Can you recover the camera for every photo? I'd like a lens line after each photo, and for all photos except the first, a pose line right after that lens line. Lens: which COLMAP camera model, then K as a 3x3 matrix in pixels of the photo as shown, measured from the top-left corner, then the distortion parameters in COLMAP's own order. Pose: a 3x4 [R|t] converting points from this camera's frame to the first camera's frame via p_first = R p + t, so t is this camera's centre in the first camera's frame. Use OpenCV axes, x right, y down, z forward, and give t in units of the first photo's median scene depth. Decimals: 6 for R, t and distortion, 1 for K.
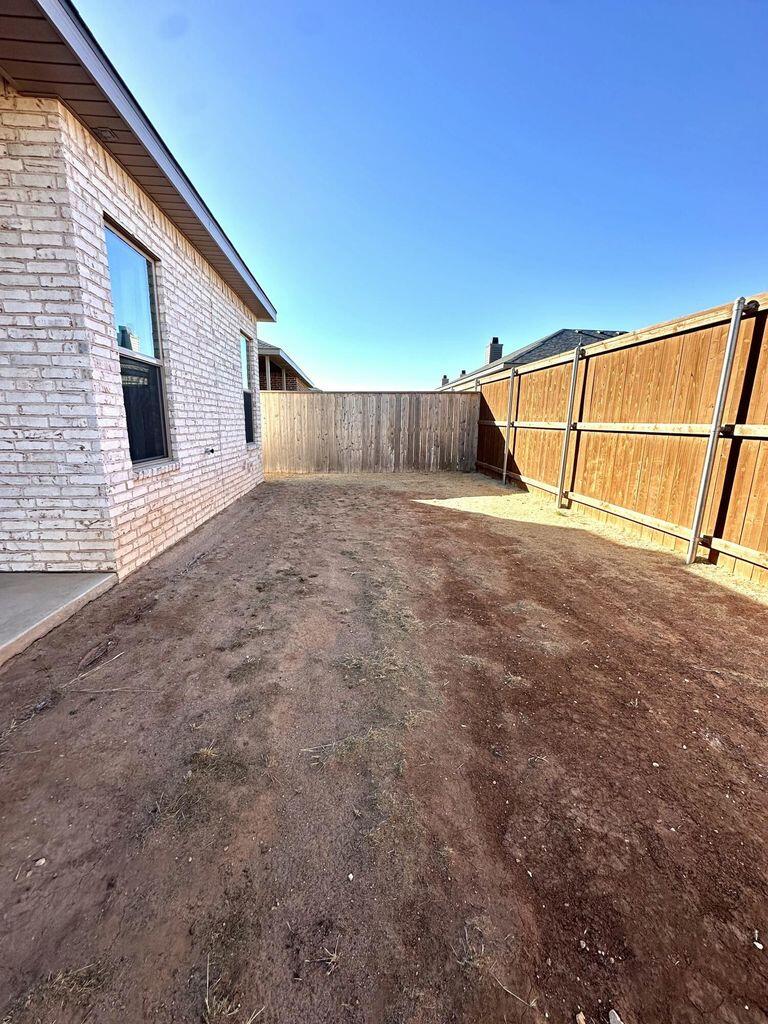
lens RADIAL K [[407.4, 0, 382.6], [0, 407.4, 512.0], [0, 0, 1]] dist [-0.003631, 0.000430]
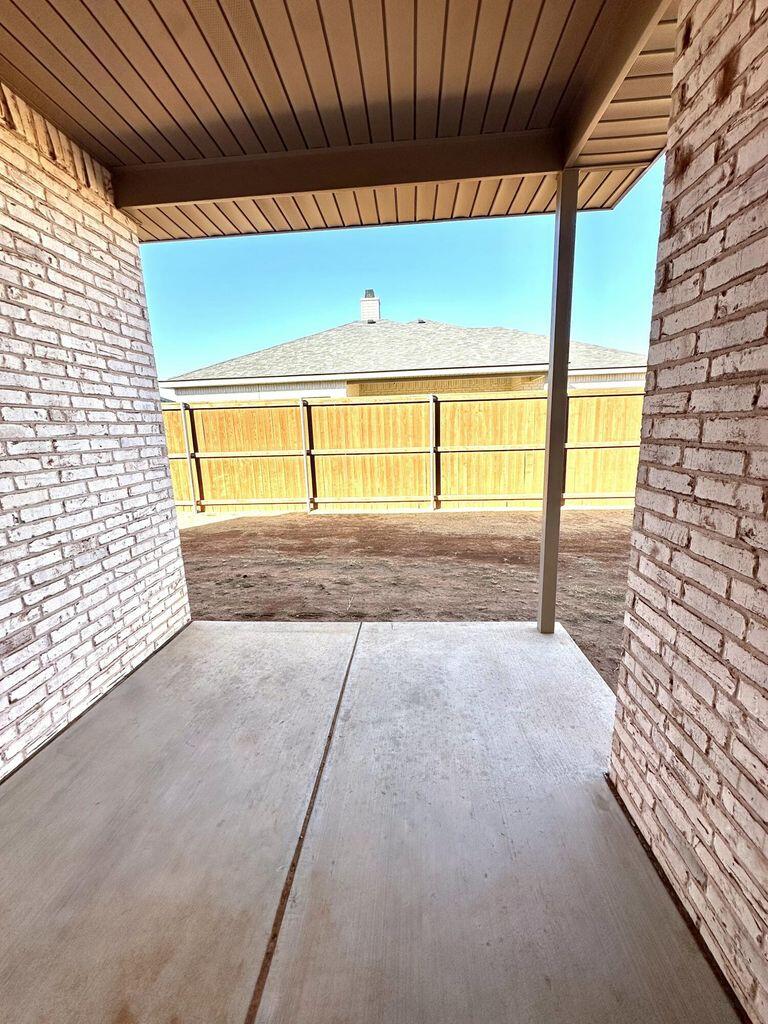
lens RADIAL K [[407.4, 0, 384.8], [0, 407.4, 511.8], [0, 0, 1]] dist [-0.003631, 0.000430]
pose [[0.143754, -0.220540, 0.964726, -1.781523], [0.246661, 0.952070, 0.180892, -0.234533], [-0.958380, 0.211956, 0.191263, 0.237430]]
